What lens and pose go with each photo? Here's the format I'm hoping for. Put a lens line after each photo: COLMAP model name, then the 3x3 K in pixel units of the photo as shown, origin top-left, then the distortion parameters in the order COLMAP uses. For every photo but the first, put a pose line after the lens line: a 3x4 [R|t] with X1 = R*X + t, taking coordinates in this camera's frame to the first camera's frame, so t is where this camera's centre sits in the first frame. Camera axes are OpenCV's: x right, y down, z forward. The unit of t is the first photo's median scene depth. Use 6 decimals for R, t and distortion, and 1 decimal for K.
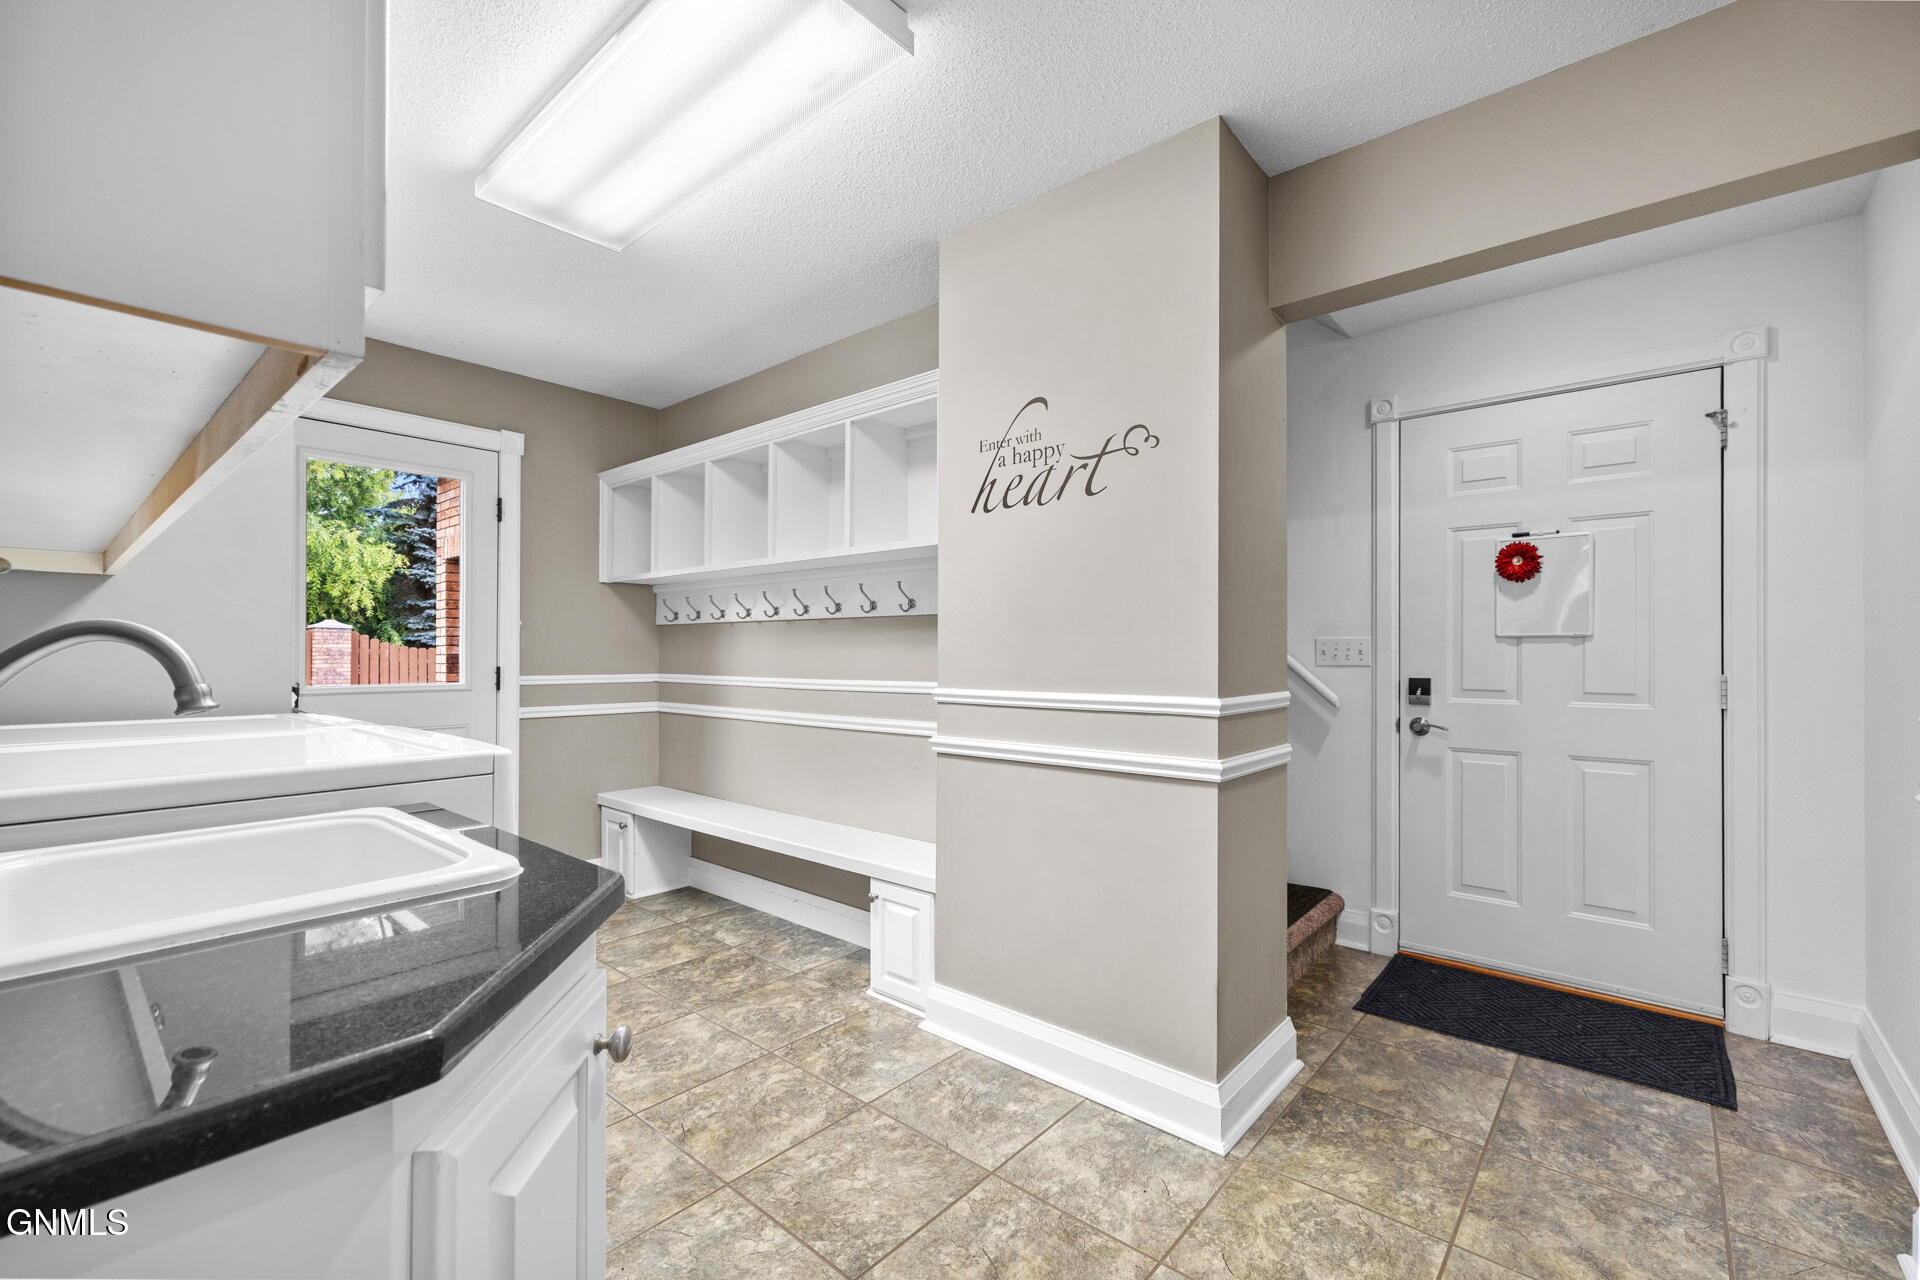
lens RADIAL K [[814.7, 0, 989.8], [0, 814.7, 643.5], [0, 0, 1]] dist [0.007299, 0.001078]
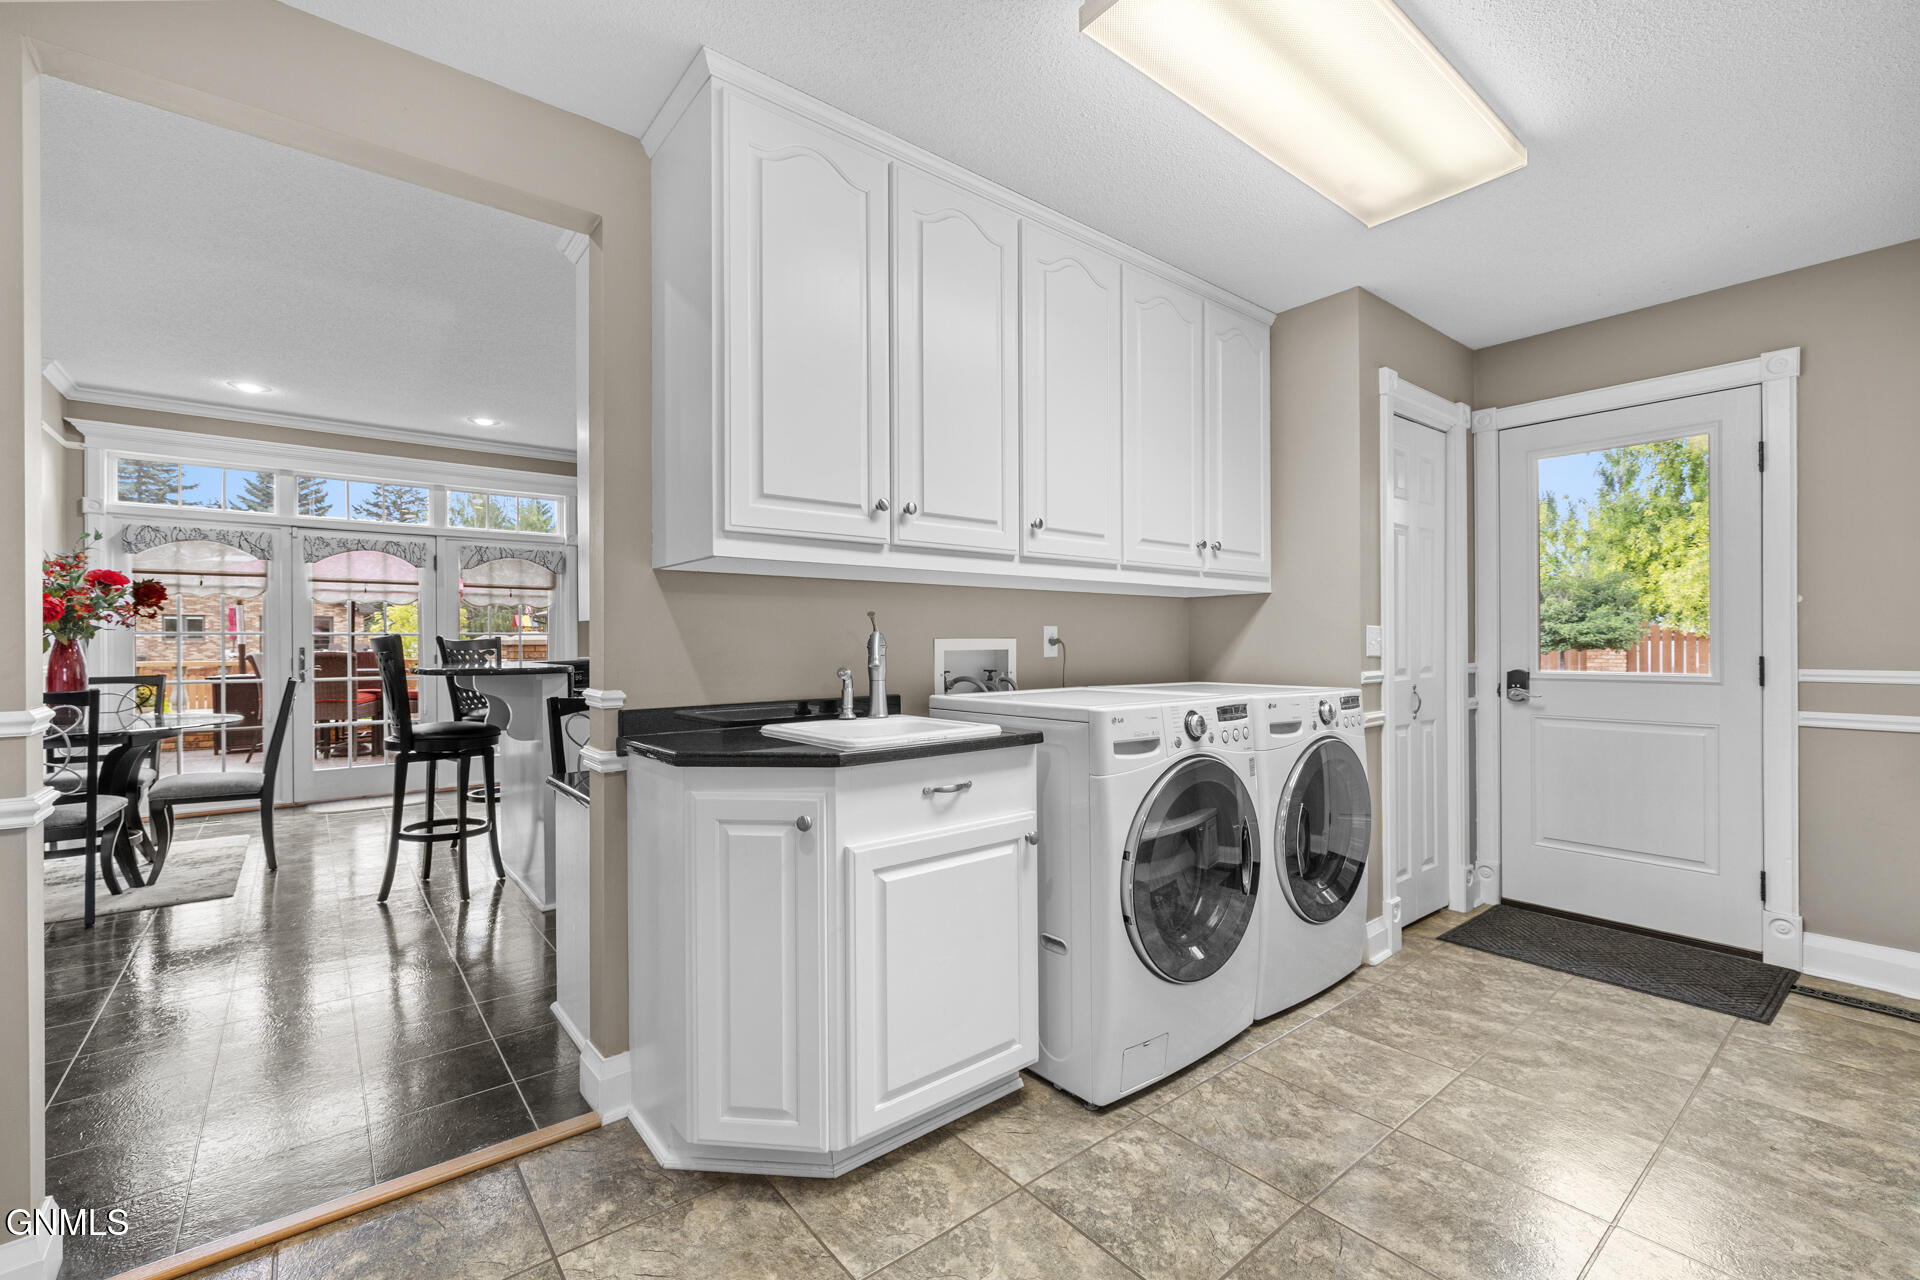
lens RADIAL K [[814.7, 0, 944.9], [0, 814.7, 644.1], [0, 0, 1]] dist [0.007299, 0.001078]
pose [[-0.216584, -0.001738, -0.976262, 0.416154], [0.017909, 0.999823, -0.005753, 0.008477], [0.976100, -0.018730, -0.216515, 0.489125]]
